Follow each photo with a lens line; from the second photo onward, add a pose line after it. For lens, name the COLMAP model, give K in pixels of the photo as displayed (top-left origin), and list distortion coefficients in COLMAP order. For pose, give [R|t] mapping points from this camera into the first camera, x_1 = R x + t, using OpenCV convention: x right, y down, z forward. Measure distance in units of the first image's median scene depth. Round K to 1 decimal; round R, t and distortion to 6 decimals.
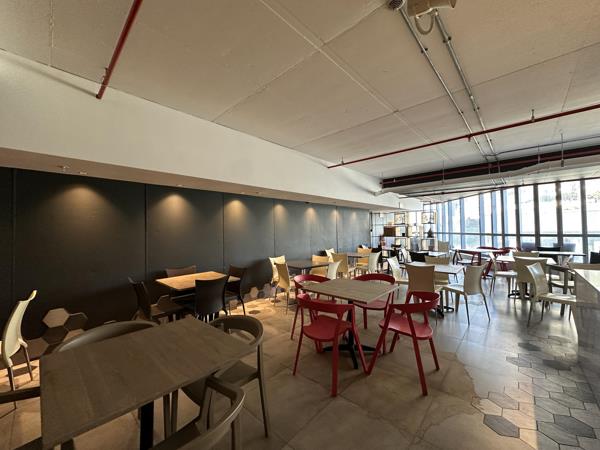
lens RADIAL K [[238.5, 0, 302.2], [0, 238.5, 225.8], [0, 0, 1]] dist [-0.005677, 0.001216]
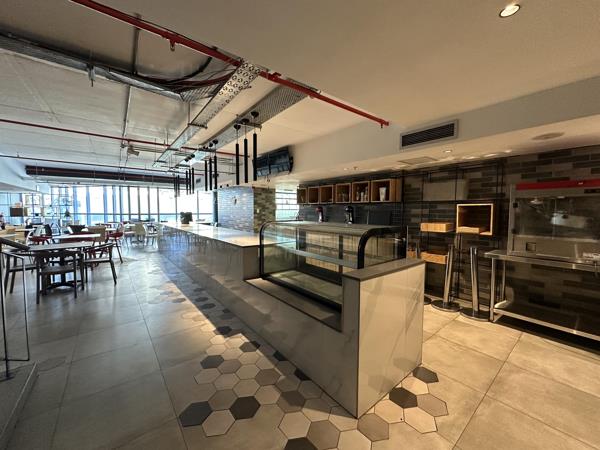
lens RADIAL K [[238.5, 0, 301.5], [0, 238.5, 223.4], [0, 0, 1]] dist [-0.005677, 0.001216]
pose [[0.144041, -0.037506, 0.988861, -0.630863], [-0.023672, 0.998865, 0.041334, 0.003627], [-0.989289, -0.029362, 0.142990, -0.494319]]
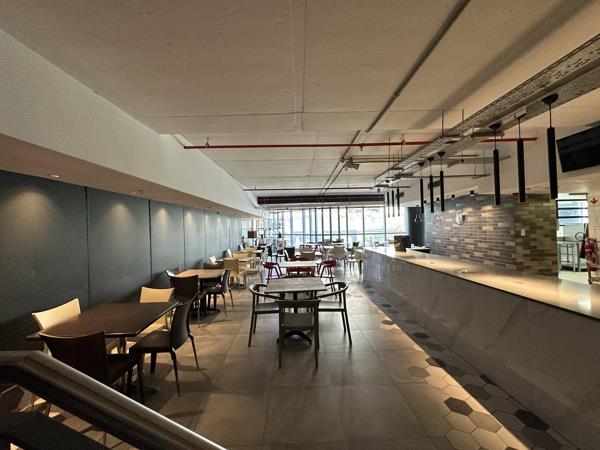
lens RADIAL K [[238.5, 0, 300.0], [0, 238.5, 223.7], [0, 0, 1]] dist [-0.005677, 0.001216]
pose [[0.720048, 0.010355, 0.693847, -0.470759], [0.000058, 0.999888, -0.014982, -0.019155], [-0.693924, 0.010828, 0.719966, -0.185953]]
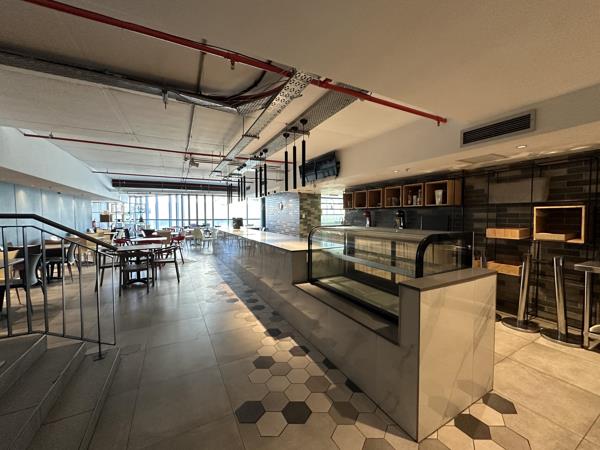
lens RADIAL K [[238.5, 0, 301.1], [0, 238.5, 223.8], [0, 0, 1]] dist [-0.005677, 0.001216]
pose [[0.322130, -0.018389, 0.946517, -0.631315], [-0.018763, 0.999491, 0.025804, 0.003649], [-0.946510, -0.026072, 0.321621, -0.485826]]
